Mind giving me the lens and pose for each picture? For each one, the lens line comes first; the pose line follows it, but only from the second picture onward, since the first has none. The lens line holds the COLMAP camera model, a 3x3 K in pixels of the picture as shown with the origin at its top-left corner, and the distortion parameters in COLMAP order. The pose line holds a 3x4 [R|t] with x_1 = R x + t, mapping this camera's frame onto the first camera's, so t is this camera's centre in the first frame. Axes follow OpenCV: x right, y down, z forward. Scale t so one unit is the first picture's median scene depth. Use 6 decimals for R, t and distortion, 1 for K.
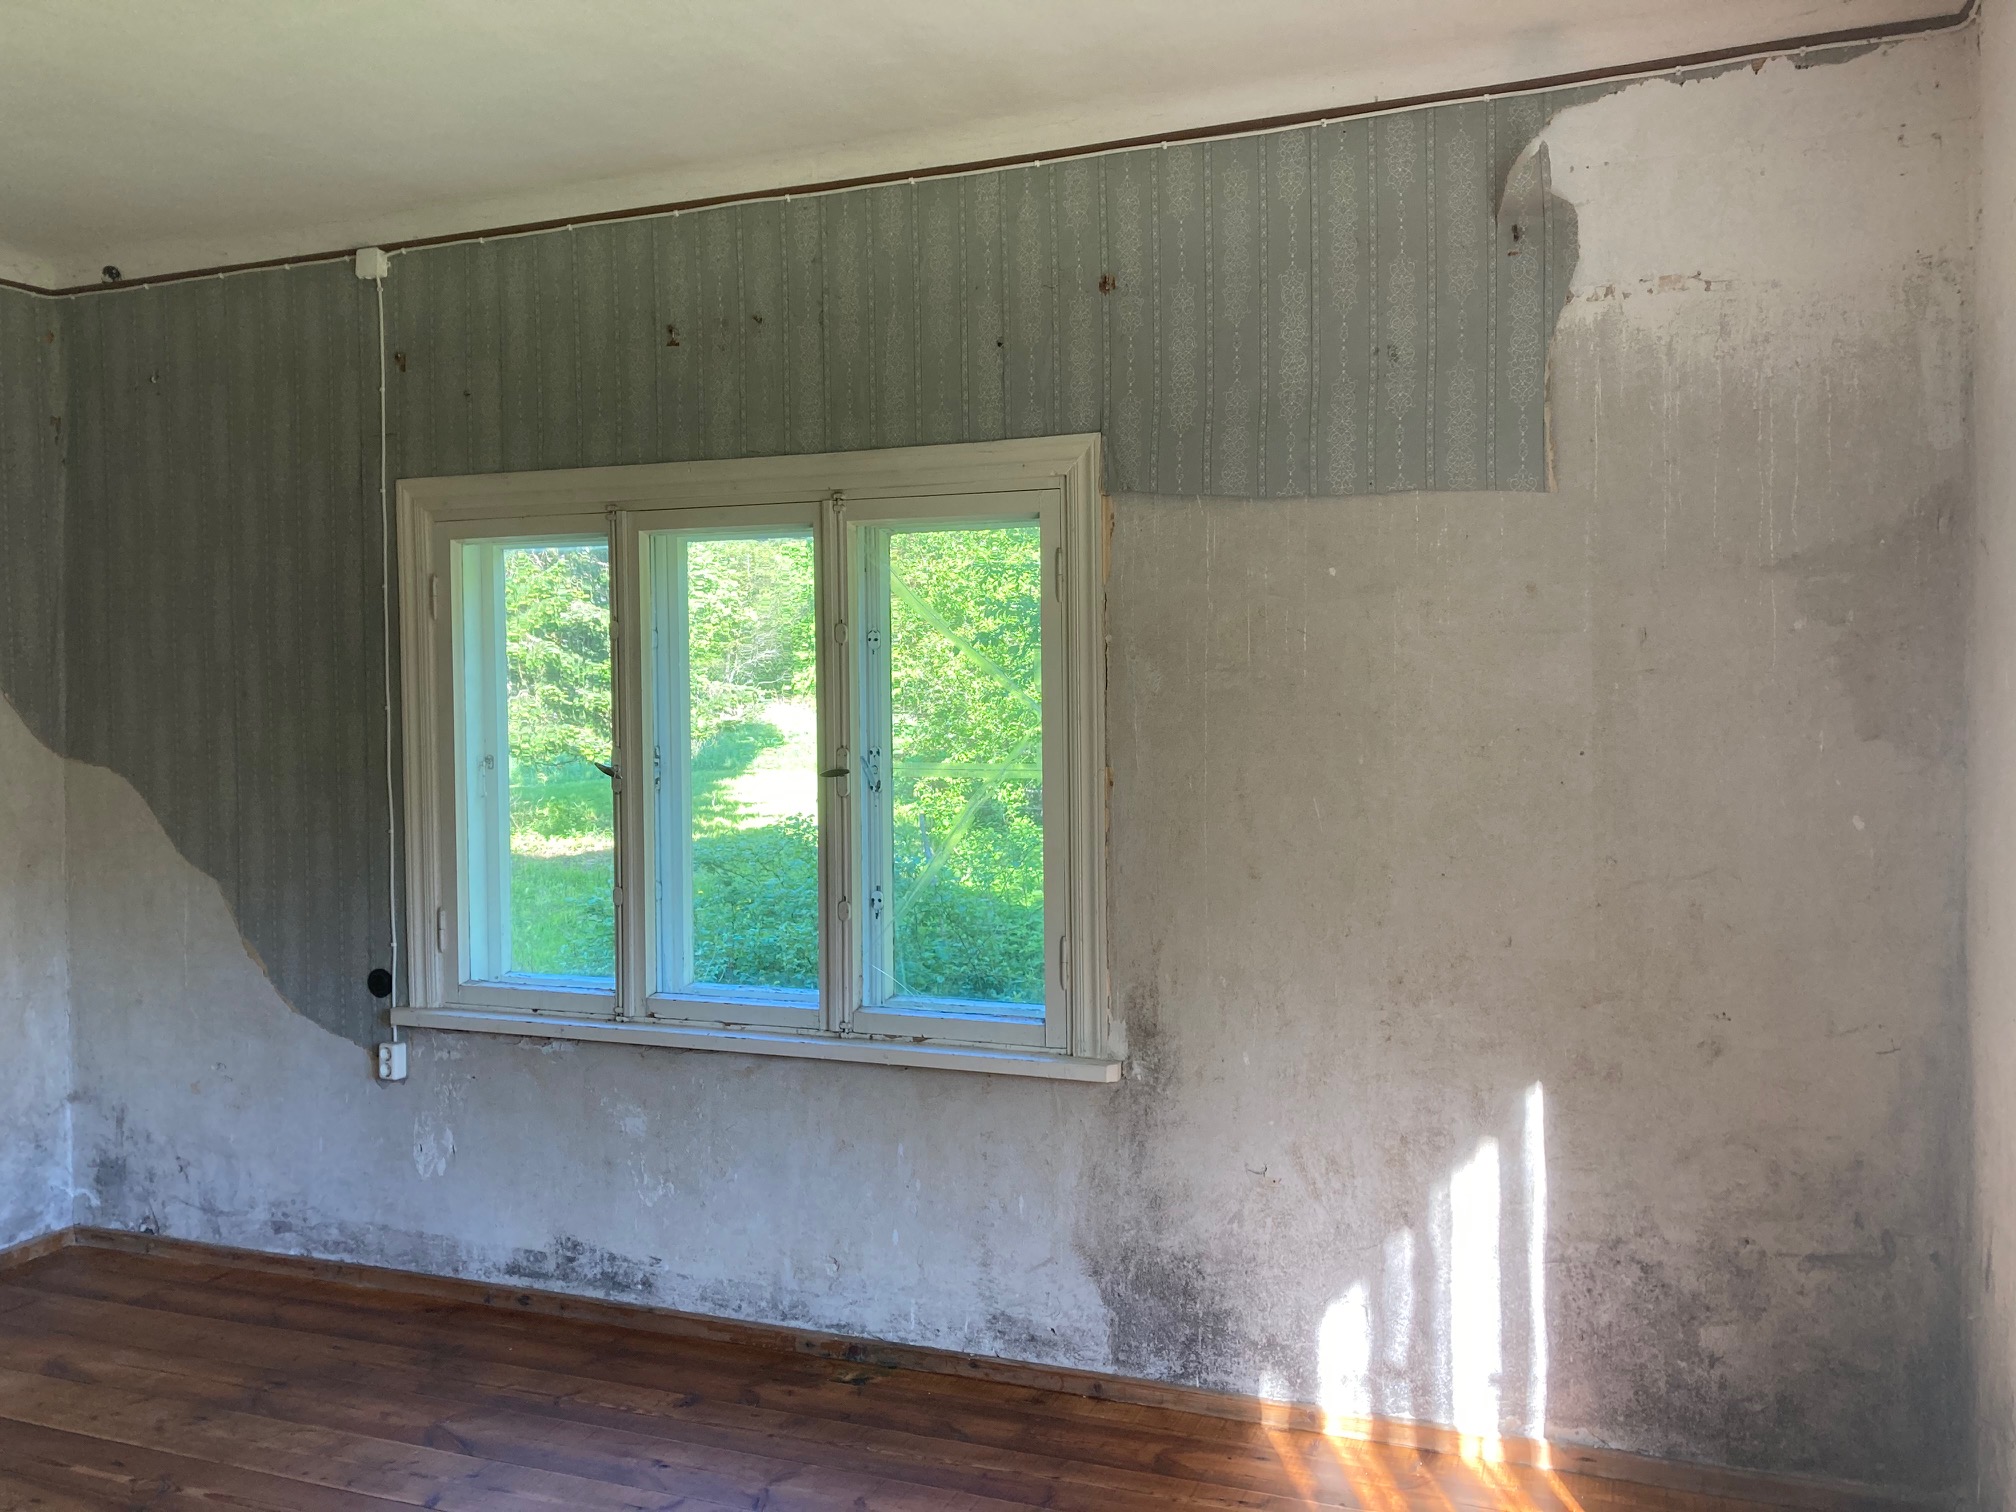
lens RADIAL K [[1625.1, 0, 1008.7], [0, 1625.1, 755.2], [0, 0, 1]] dist [-0.001894, 0.004064]
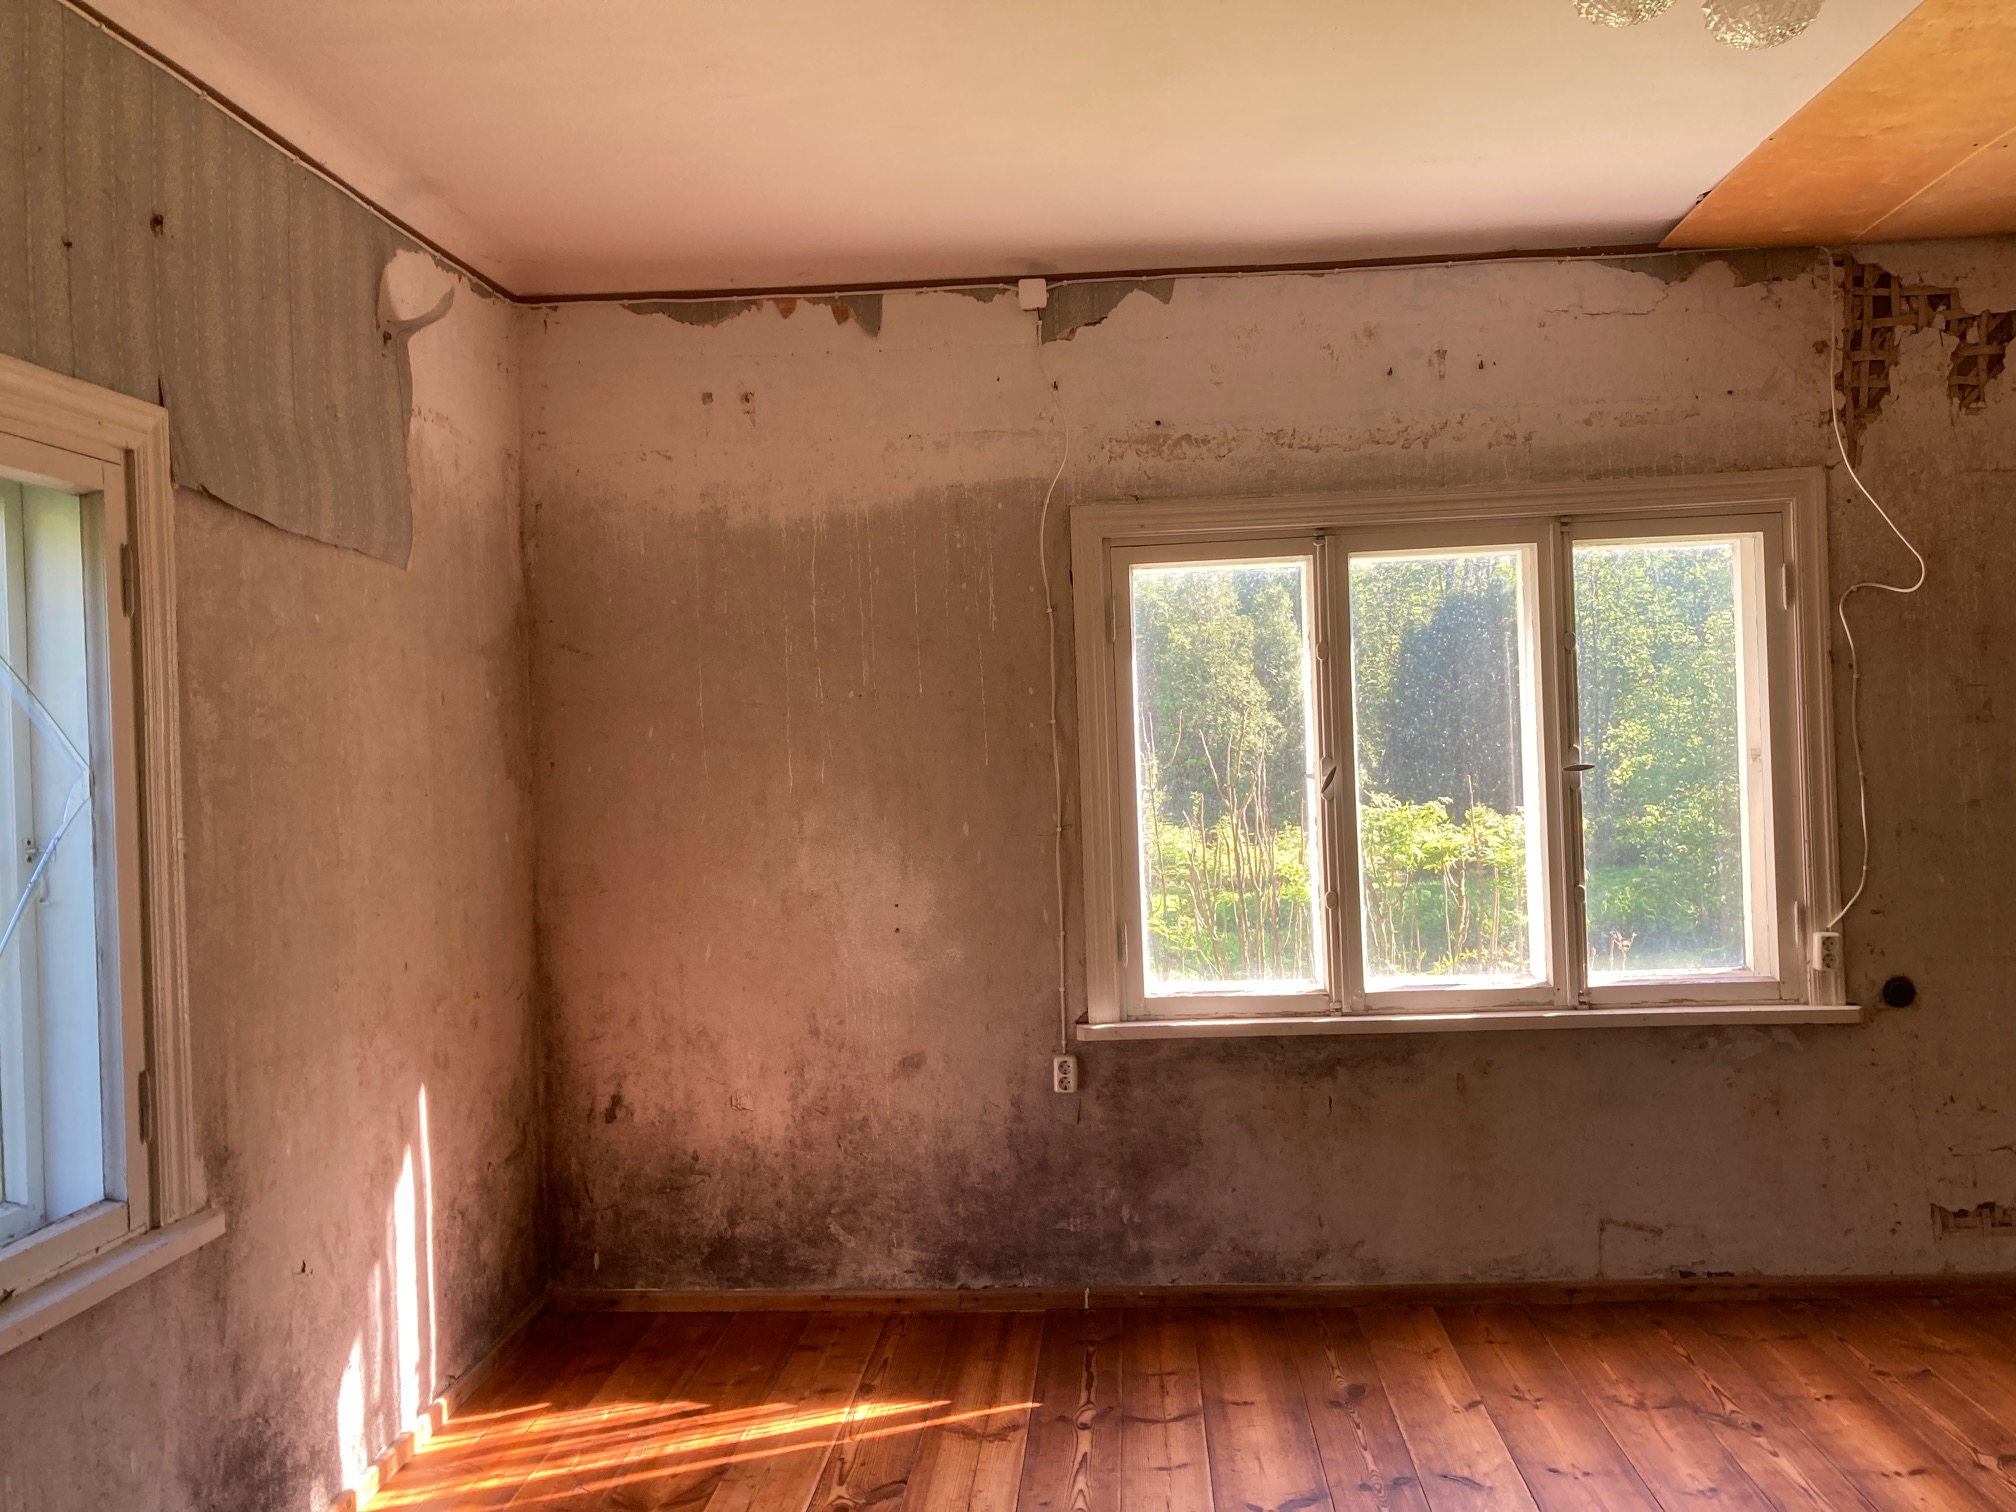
lens RADIAL K [[1625.1, 0, 1008.9], [0, 1625.1, 751.0], [0, 0, 1]] dist [-0.001894, 0.004064]
pose [[-0.299421, 0.014416, 0.954012, -0.857740], [0.068370, 0.997640, 0.006383, -0.011317], [-0.951668, 0.067136, -0.299700, 0.905298]]
